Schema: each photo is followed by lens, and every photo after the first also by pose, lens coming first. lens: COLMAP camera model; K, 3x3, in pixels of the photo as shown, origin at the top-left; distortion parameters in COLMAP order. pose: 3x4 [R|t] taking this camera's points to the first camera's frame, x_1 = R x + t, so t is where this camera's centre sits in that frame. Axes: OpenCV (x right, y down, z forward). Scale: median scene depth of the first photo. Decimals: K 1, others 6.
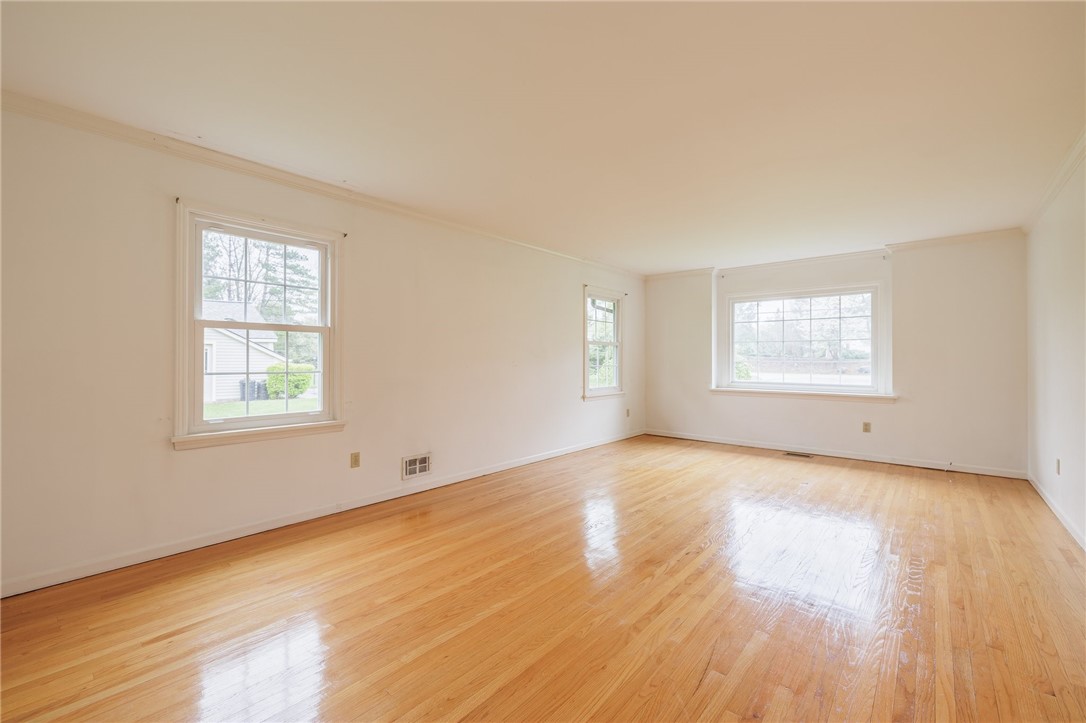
lens RADIAL K [[452.6, 0, 539.7], [0, 452.6, 357.0], [0, 0, 1]] dist [-0.000366, 0.000127]
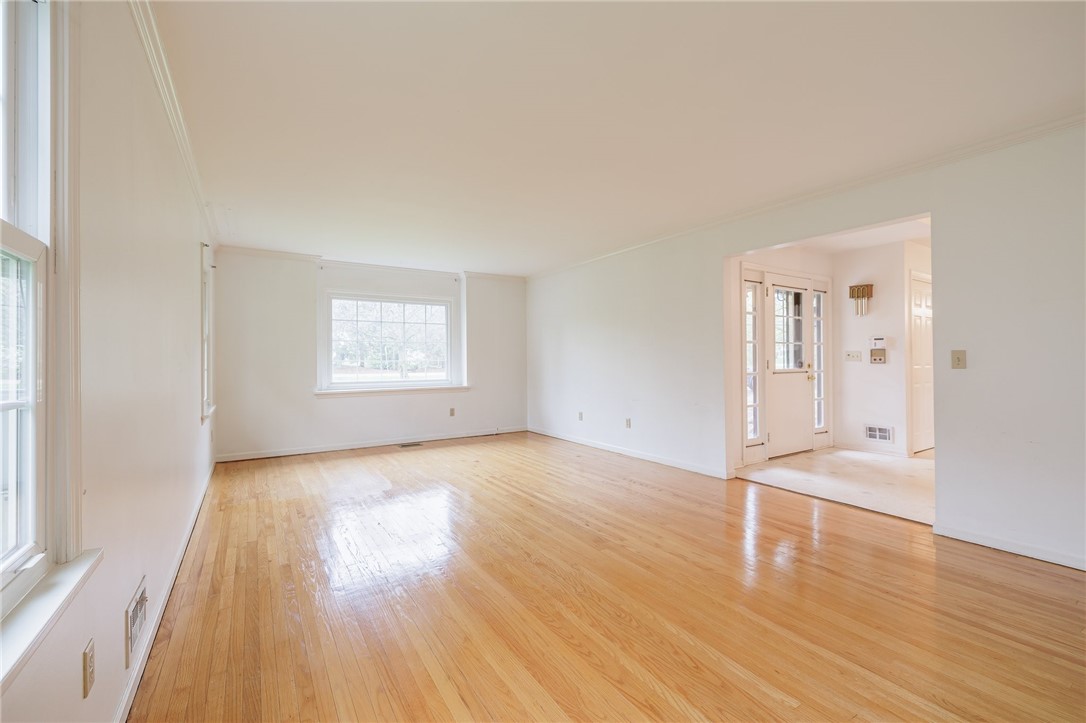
lens RADIAL K [[452.6, 0, 539.7], [0, 452.6, 357.0], [0, 0, 1]] dist [-0.000366, 0.000127]
pose [[0.285914, 0.001141, 0.958255, -0.405083], [-0.000882, 0.999999, -0.000927, 0.002001], [-0.958255, -0.000580, 0.285915, 0.388546]]
